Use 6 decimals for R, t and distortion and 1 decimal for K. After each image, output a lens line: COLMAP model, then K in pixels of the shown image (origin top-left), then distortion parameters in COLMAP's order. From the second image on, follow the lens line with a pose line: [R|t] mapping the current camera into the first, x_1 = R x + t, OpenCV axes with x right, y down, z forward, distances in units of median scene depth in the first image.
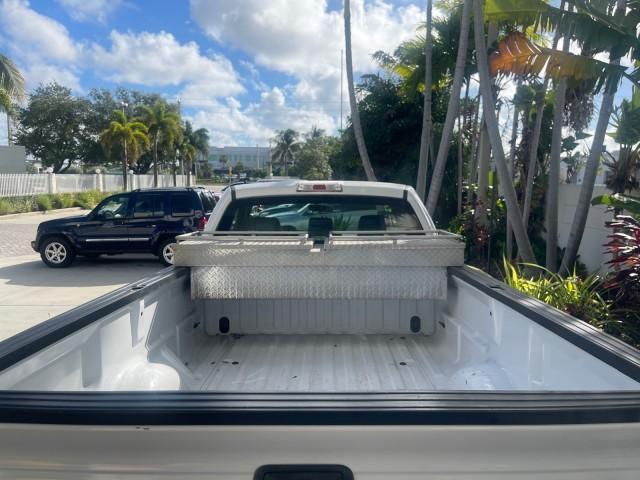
lens RADIAL K [[485.3, 0, 323.5], [0, 485.3, 245.4], [0, 0, 1]] dist [0.062498, -0.091261]
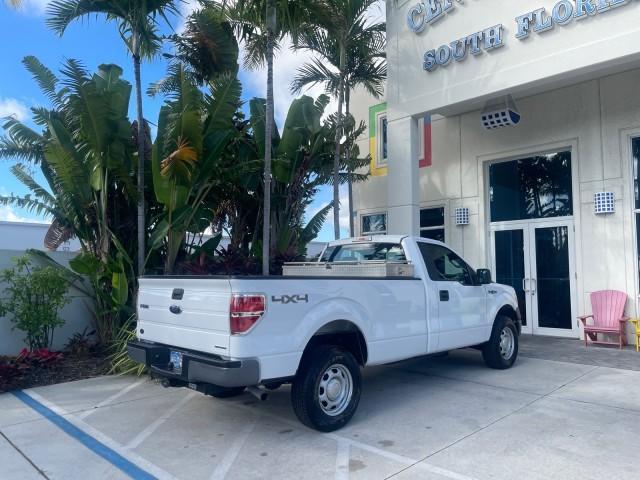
lens RADIAL K [[485.3, 0, 317.9], [0, 485.3, 244.0], [0, 0, 1]] dist [0.062498, -0.091261]
pose [[0.707760, -0.043001, -0.705143, 0.189664], [-0.072688, 0.988416, -0.133233, 0.024928], [0.702704, 0.145553, 0.696435, -0.062580]]
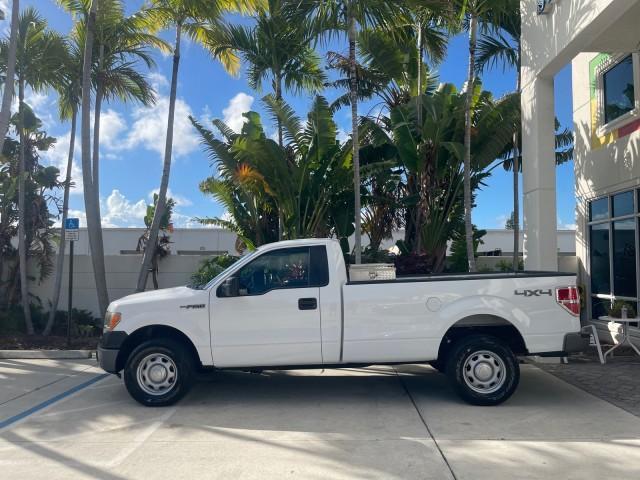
lens RADIAL K [[485.3, 0, 320.6], [0, 485.3, 243.8], [0, 0, 1]] dist [0.062498, -0.091261]
pose [[-0.027355, -0.048830, -0.998432, 0.294724], [-0.109702, 0.992920, -0.045555, -0.004807], [0.993588, 0.108284, -0.032518, 0.170375]]
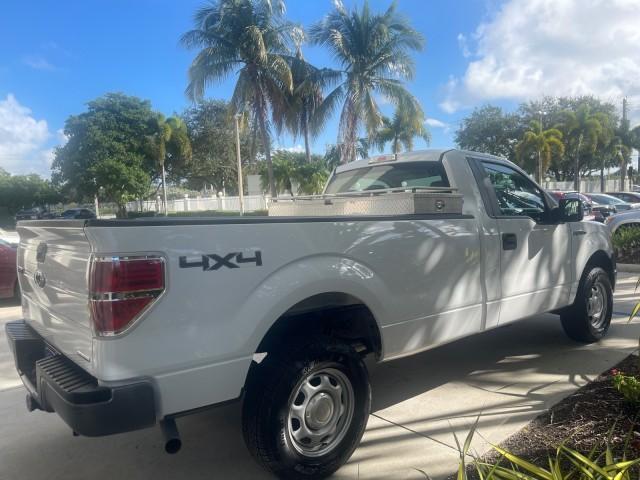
lens RADIAL K [[485.3, 0, 320.9], [0, 485.3, 241.1], [0, 0, 1]] dist [0.062498, -0.091261]
pose [[0.643463, 0.028325, -0.764953, 0.135295], [-0.054882, 0.998451, -0.009194, 0.017061], [0.763507, 0.047898, 0.644020, 0.018485]]
